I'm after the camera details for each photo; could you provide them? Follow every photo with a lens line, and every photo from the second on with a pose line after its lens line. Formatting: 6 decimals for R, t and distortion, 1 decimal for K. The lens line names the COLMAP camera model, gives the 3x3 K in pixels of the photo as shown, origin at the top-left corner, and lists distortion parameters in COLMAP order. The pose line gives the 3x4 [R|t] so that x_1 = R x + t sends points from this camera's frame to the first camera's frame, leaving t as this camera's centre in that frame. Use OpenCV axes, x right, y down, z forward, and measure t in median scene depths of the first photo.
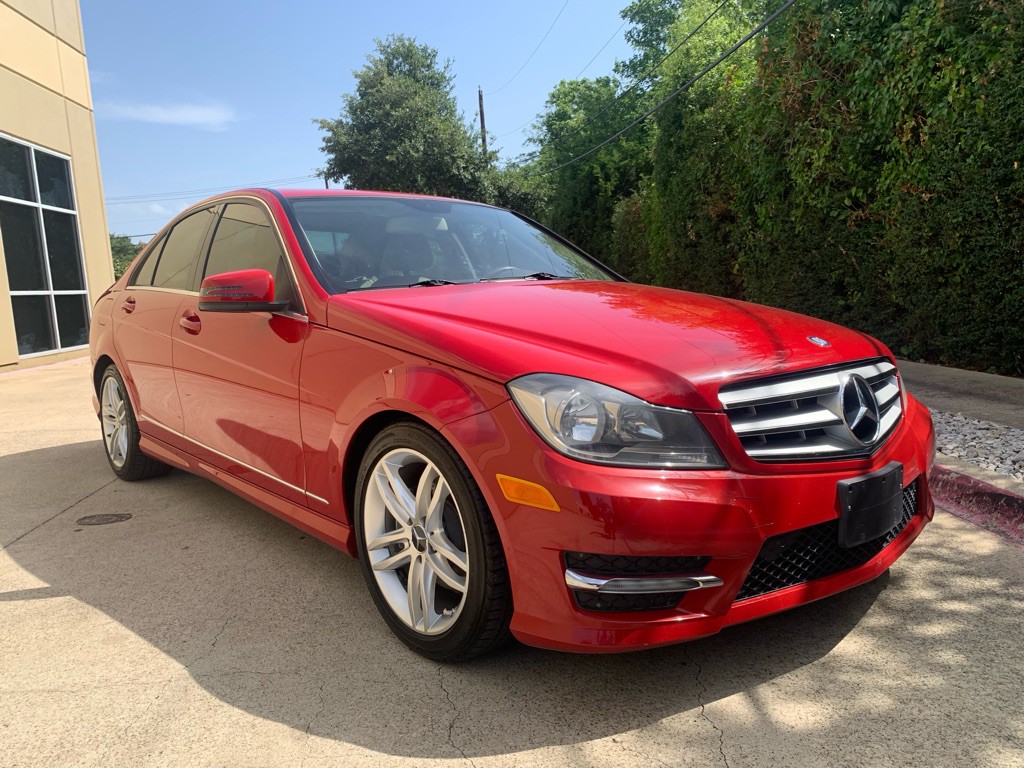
lens RADIAL K [[780.3, 0, 510.4], [0, 780.3, 385.9], [0, 0, 1]] dist [-0.000441, 0.001437]
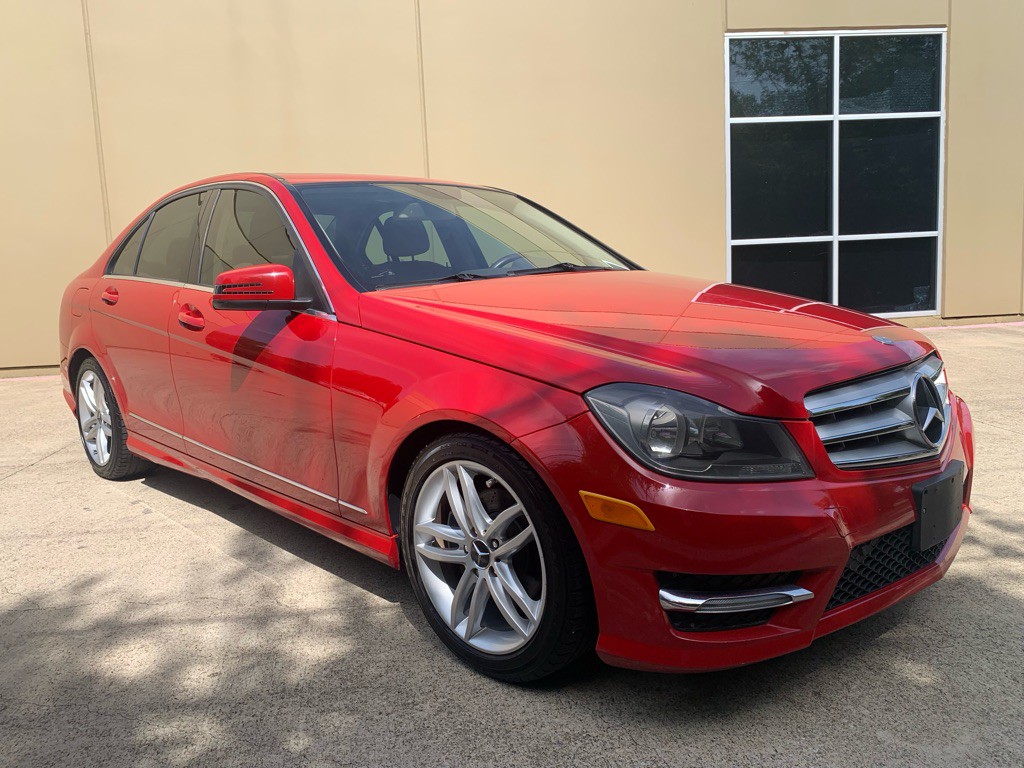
lens RADIAL K [[780.3, 0, 521.3], [0, 780.3, 380.2], [0, 0, 1]] dist [-0.000441, 0.001437]
pose [[0.011117, 0.186122, -0.982464, 0.089890], [-0.082480, 0.979347, 0.184598, -0.059004], [0.996531, 0.078981, 0.026239, 0.412800]]
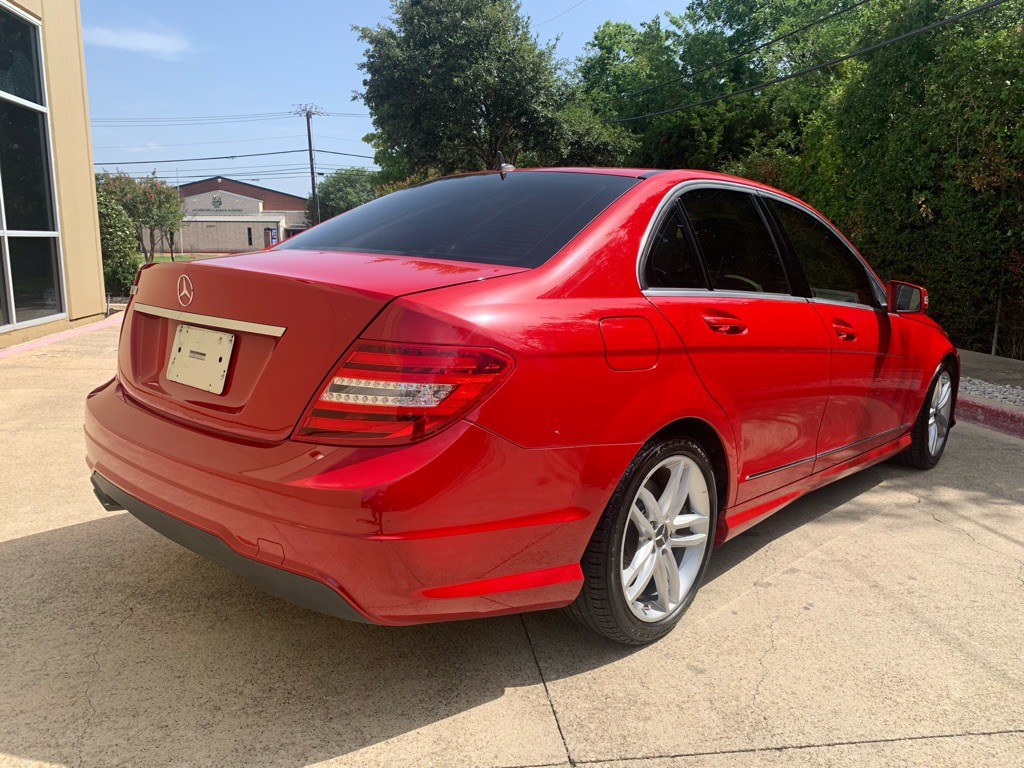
lens RADIAL K [[780.3, 0, 515.9], [0, 780.3, 377.6], [0, 0, 1]] dist [-0.000441, 0.001437]
pose [[0.996022, 0.057231, 0.068292, -0.129038], [-0.059875, 0.997508, 0.037313, -0.030966], [-0.065986, -0.041254, 0.996967, 0.206446]]
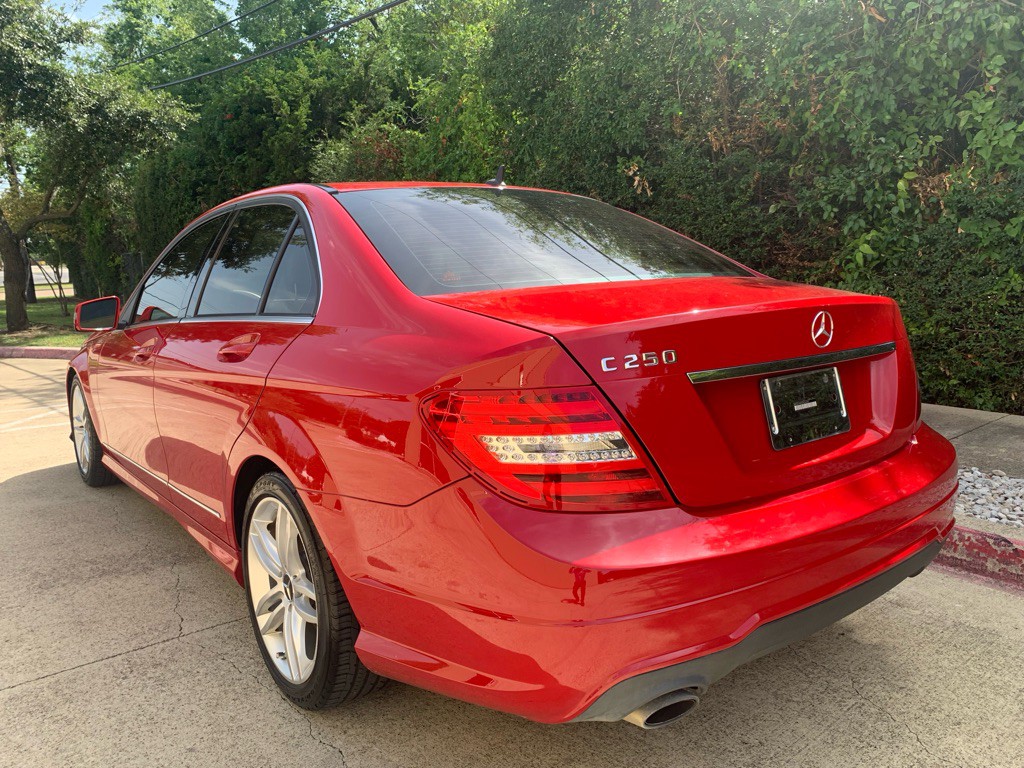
lens RADIAL K [[780.3, 0, 514.6], [0, 780.3, 386.2], [0, 0, 1]] dist [-0.000441, 0.001437]
pose [[0.836280, -0.073173, 0.543399, -0.088037], [0.062648, 0.997316, 0.037882, -0.059807], [-0.544713, 0.002363, 0.838619, 0.422389]]
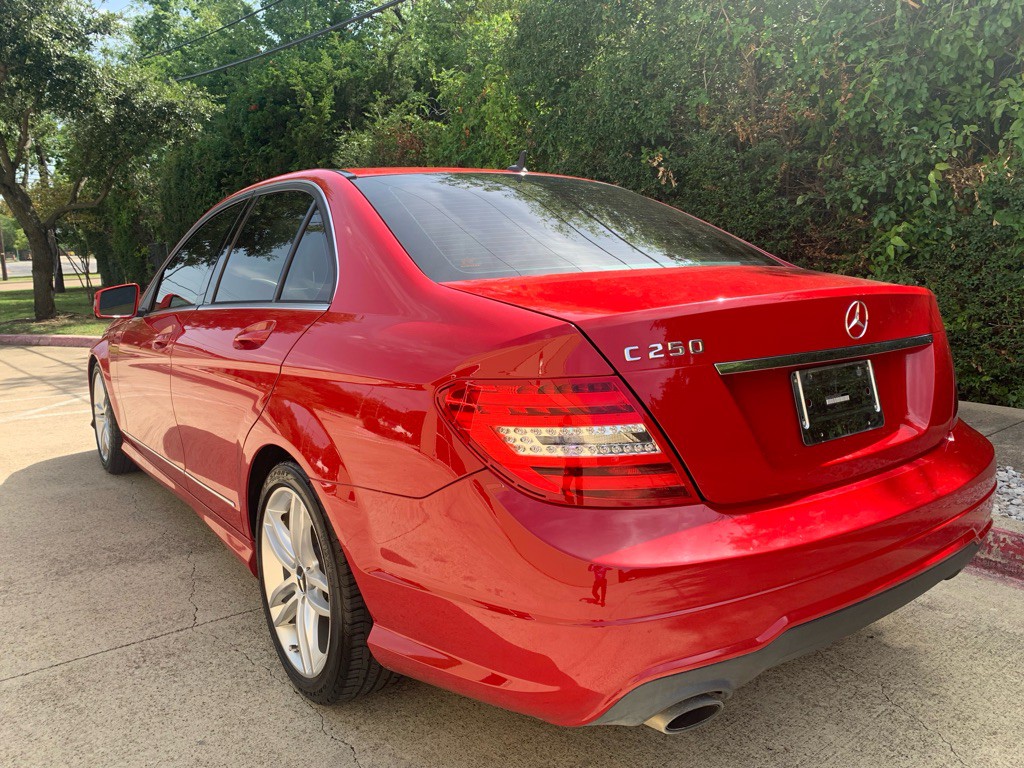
lens RADIAL K [[780.3, 0, 513.6], [0, 780.3, 382.5], [0, 0, 1]] dist [-0.000441, 0.001437]
pose [[0.851845, -0.066827, 0.519513, -0.086427], [0.053569, 0.997742, 0.040507, -0.059350], [-0.521047, -0.006676, 0.853502, 0.424637]]
